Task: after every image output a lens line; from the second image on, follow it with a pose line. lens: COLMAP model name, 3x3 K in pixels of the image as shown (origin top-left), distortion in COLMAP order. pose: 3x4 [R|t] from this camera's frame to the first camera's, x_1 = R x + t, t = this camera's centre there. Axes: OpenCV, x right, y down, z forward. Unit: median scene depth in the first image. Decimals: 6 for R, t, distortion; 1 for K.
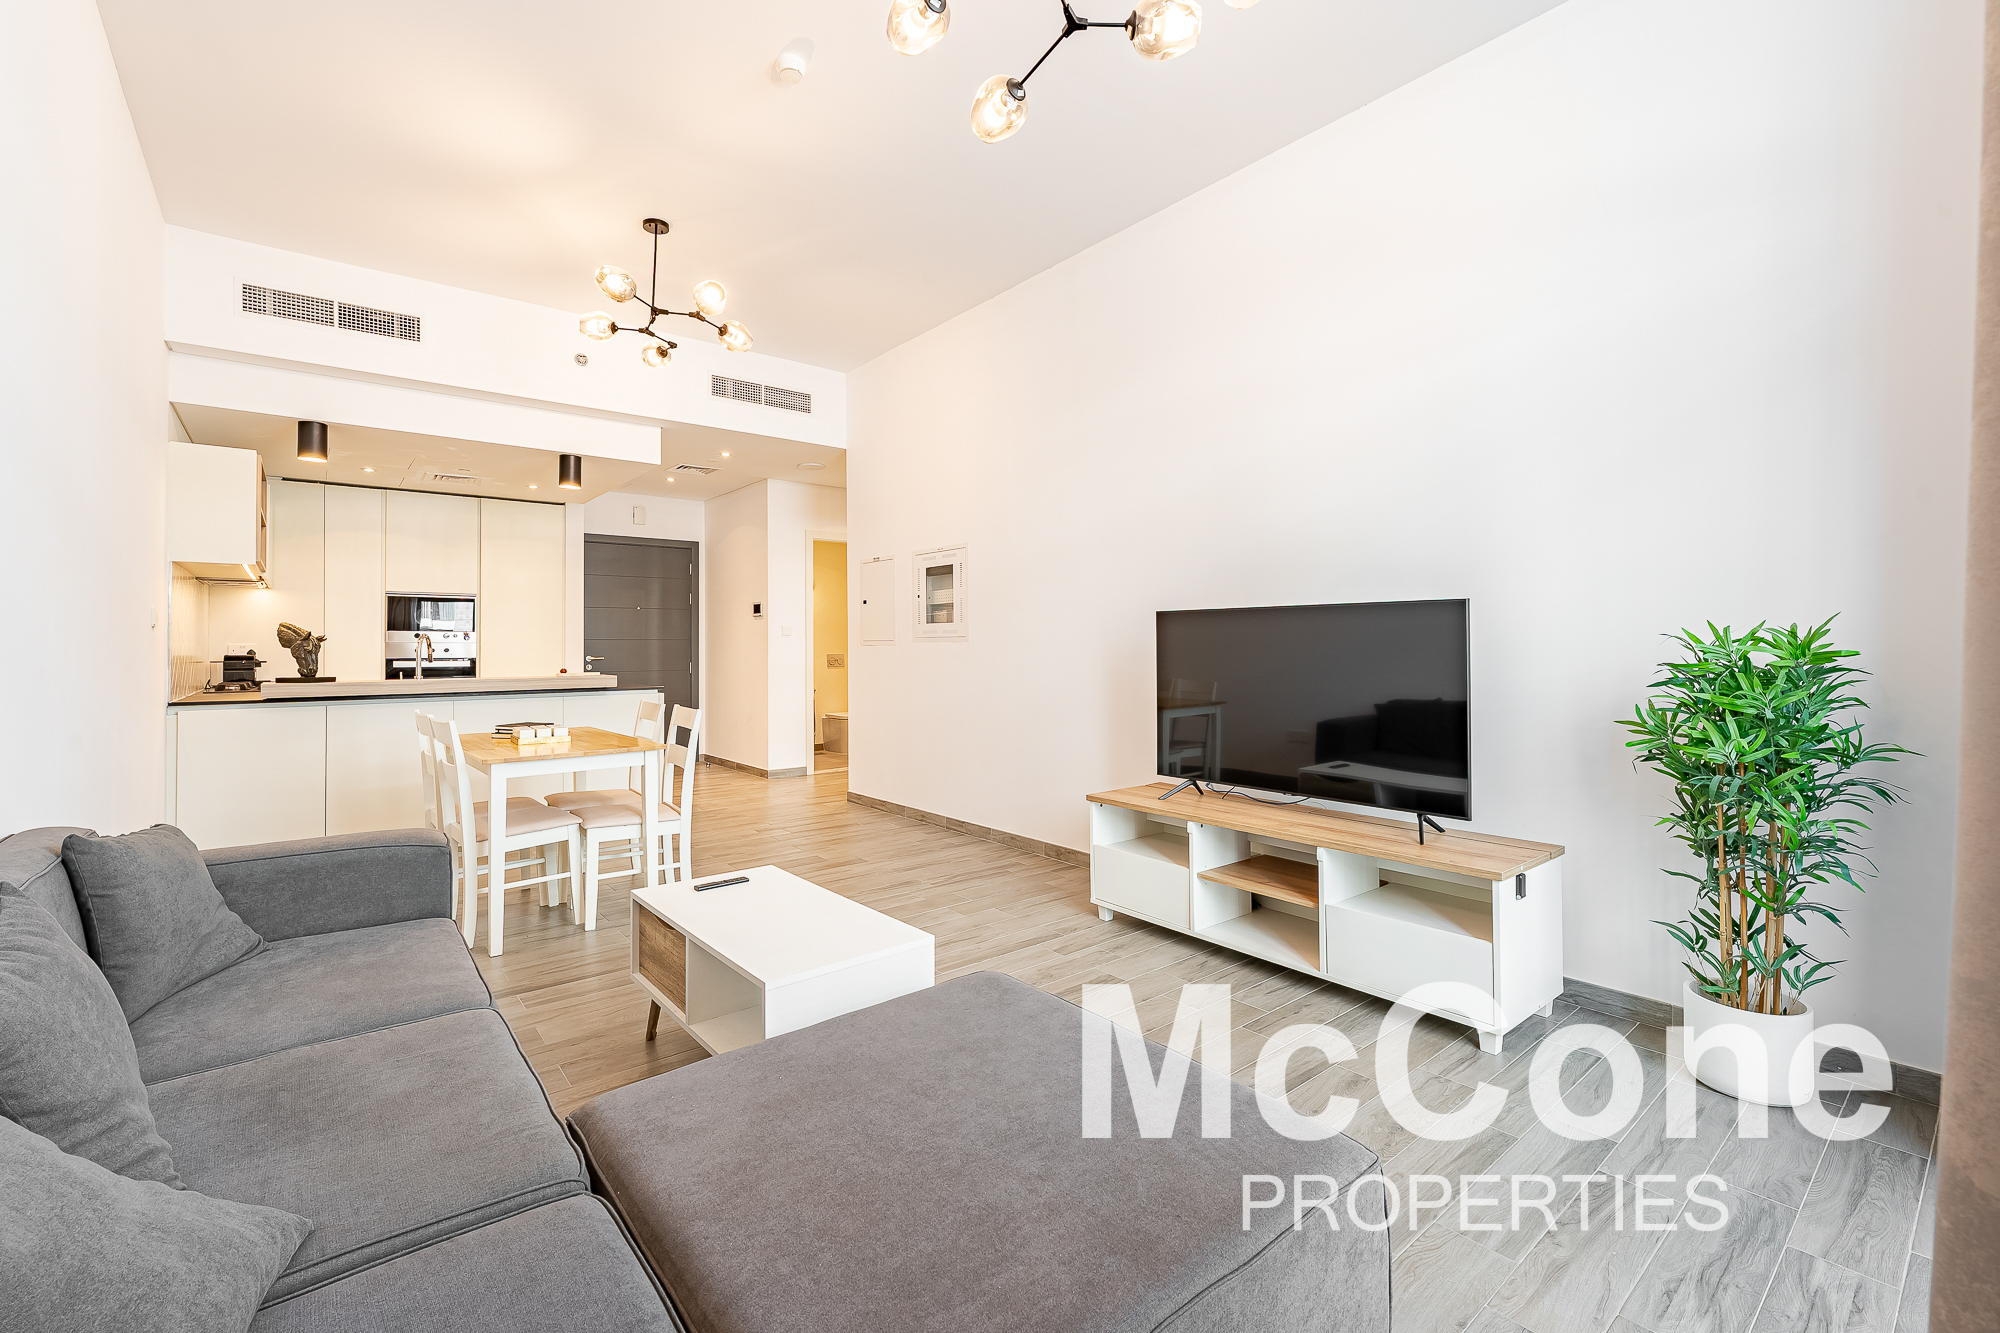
lens RADIAL K [[819.3, 0, 999.7], [0, 819.3, 631.0], [0, 0, 1]] dist [0.000606, 0.000106]
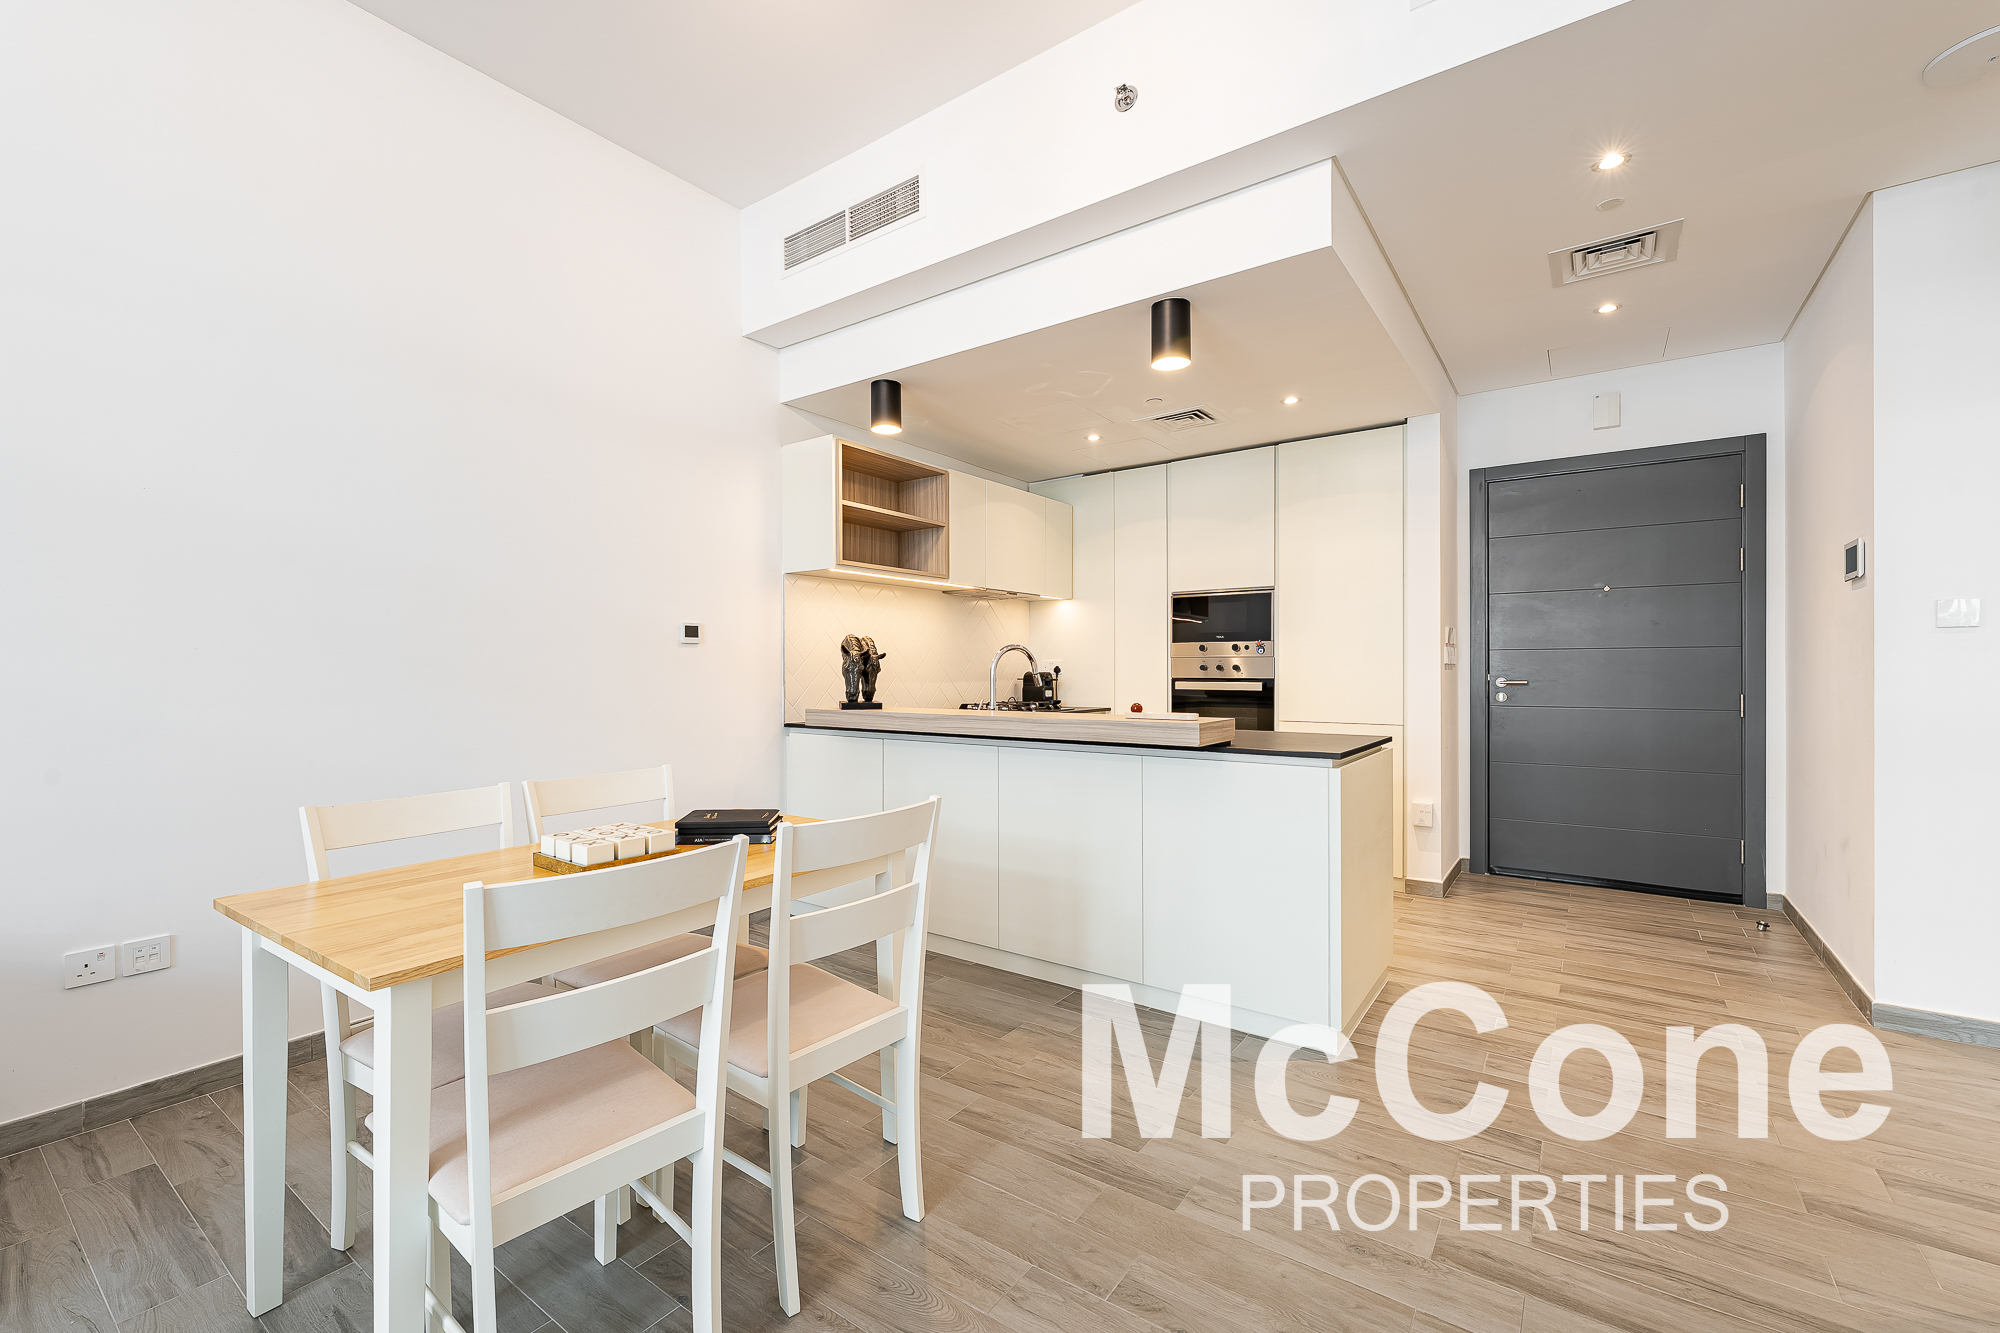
lens RADIAL K [[809.4, 0, 972.9], [0, 809.4, 657.6], [0, 0, 1]] dist [-0.005827, 0.000848]
pose [[0.231516, -0.008075, -0.972798, -0.050105], [0.021700, 0.999760, -0.003135, 0.014722], [0.972589, -0.020384, 0.231636, 0.754227]]
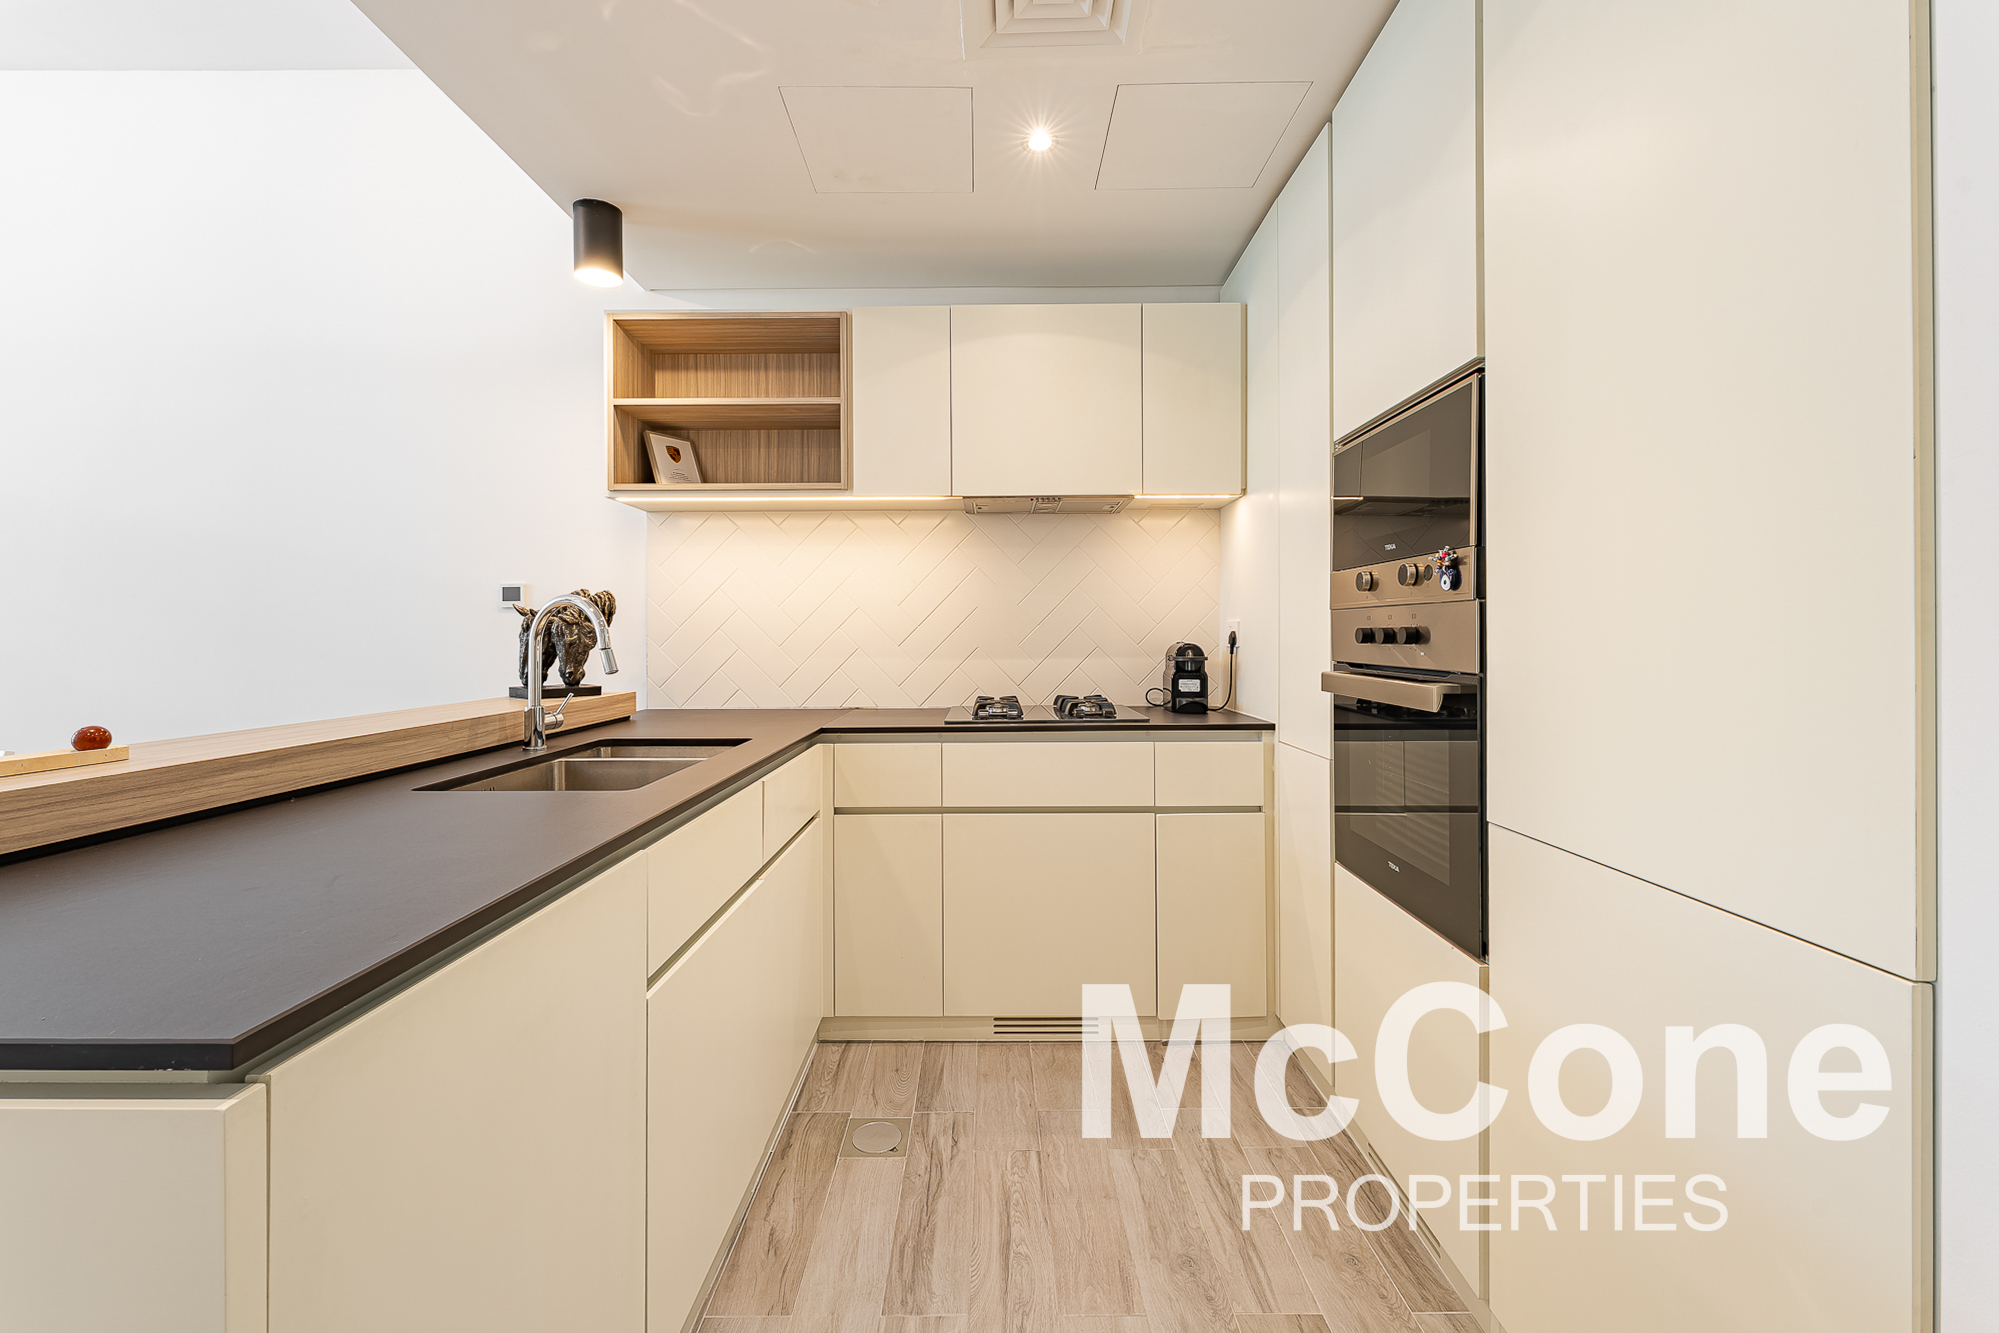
lens RADIAL K [[809.0, 0, 972.7], [0, 809.0, 641.0], [0, 0, 1]] dist [-0.005827, 0.000848]
pose [[-0.630551, 0.015313, -0.775997, -0.498237], [0.023619, 0.999721, 0.000536, 0.026457], [0.775788, -0.017990, -0.630737, 1.275628]]
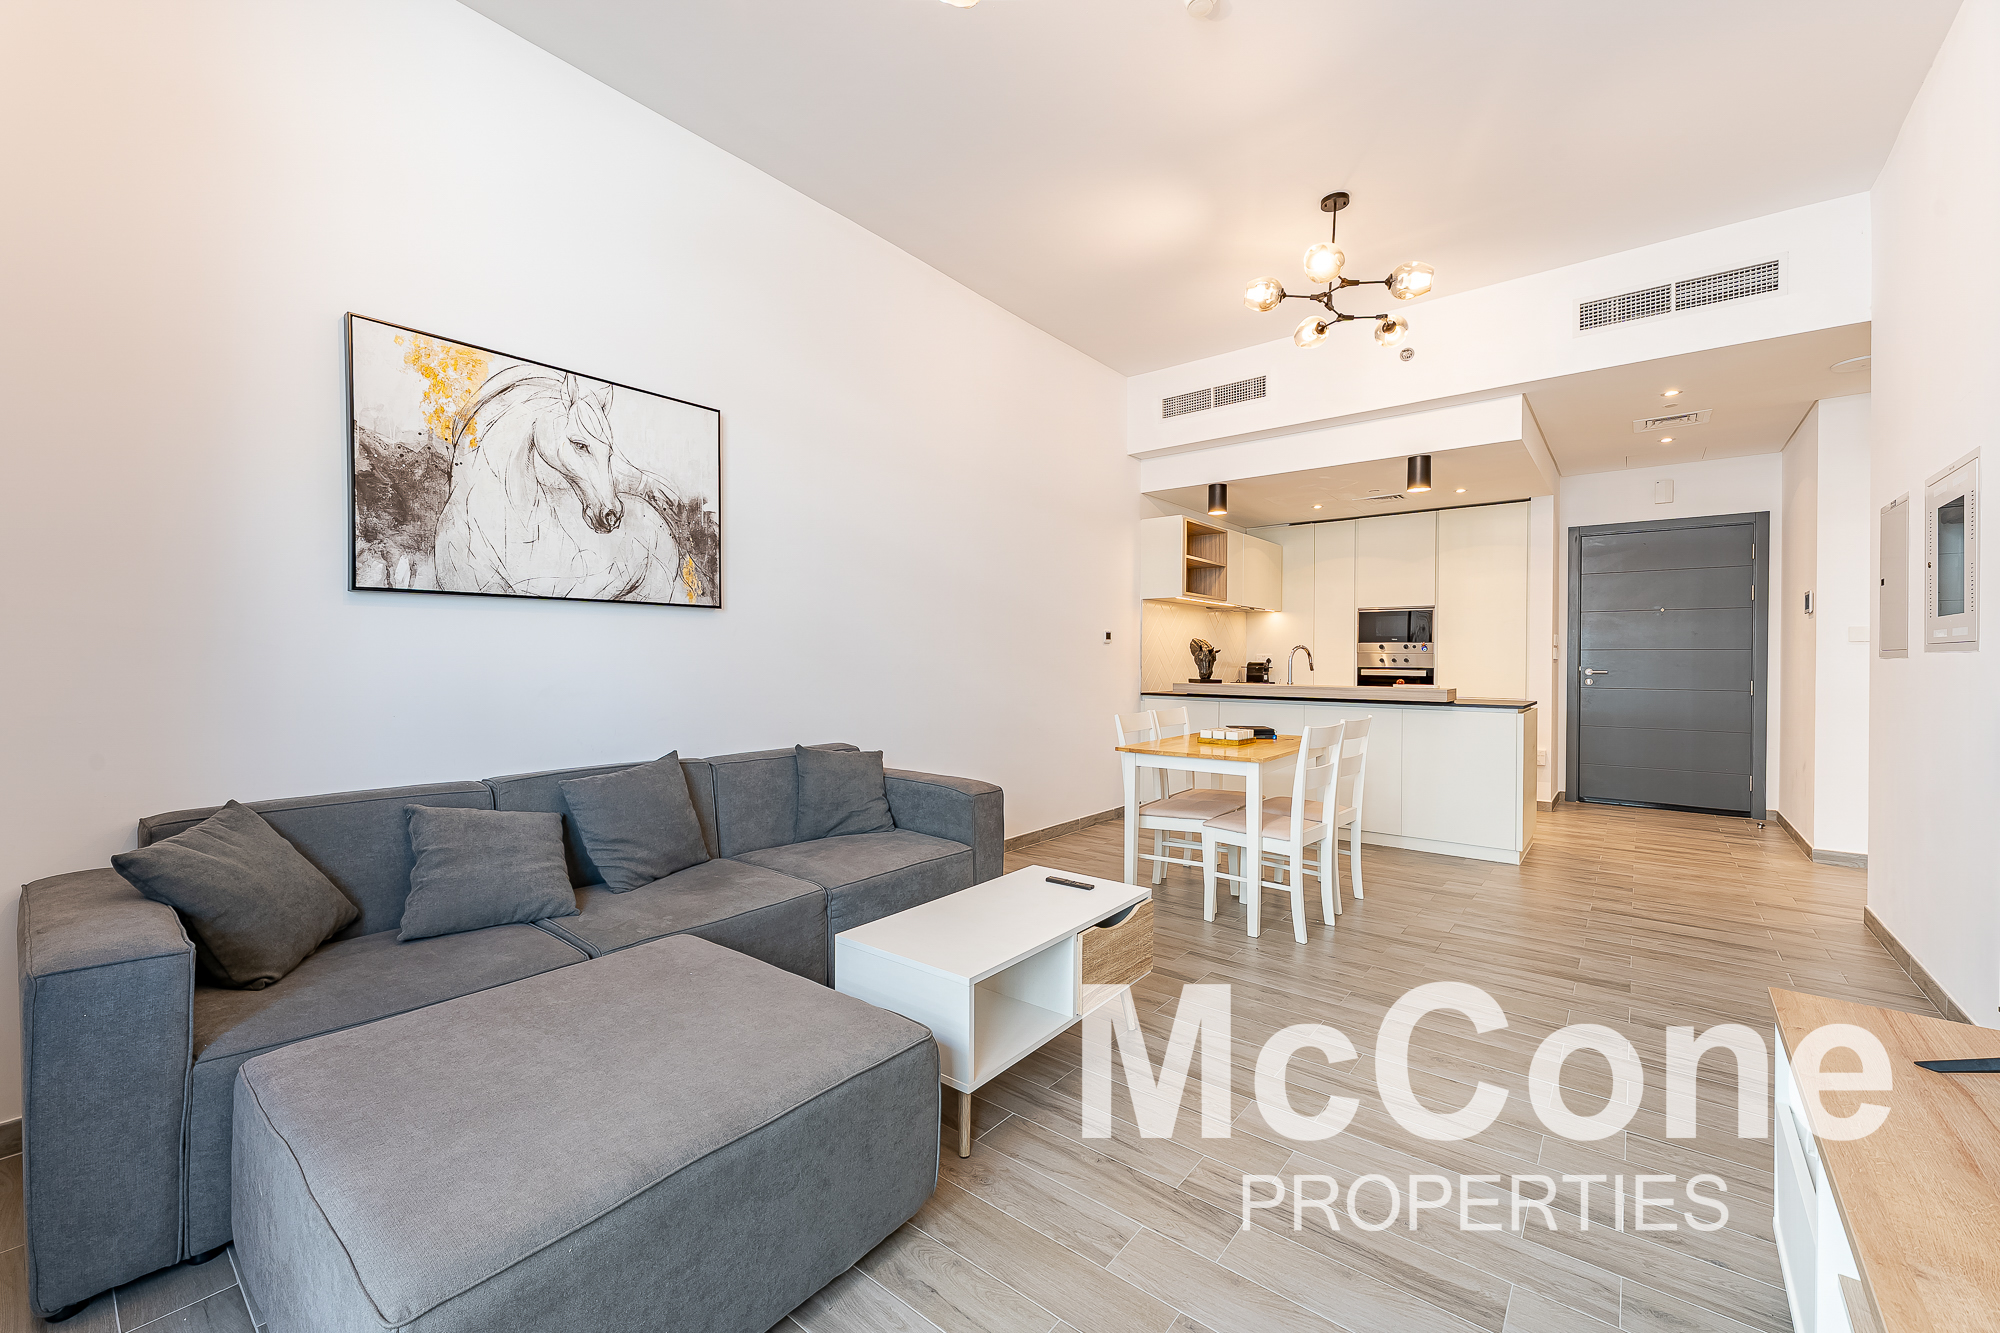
lens RADIAL K [[809.4, 0, 986.2], [0, 809.4, 652.8], [0, 0, 1]] dist [-0.005827, 0.000848]
pose [[0.206856, -0.001480, -0.978370, 0.289565], [0.013261, 0.999911, 0.001291, 0.006298], [0.978282, -0.013241, 0.206857, 0.310713]]
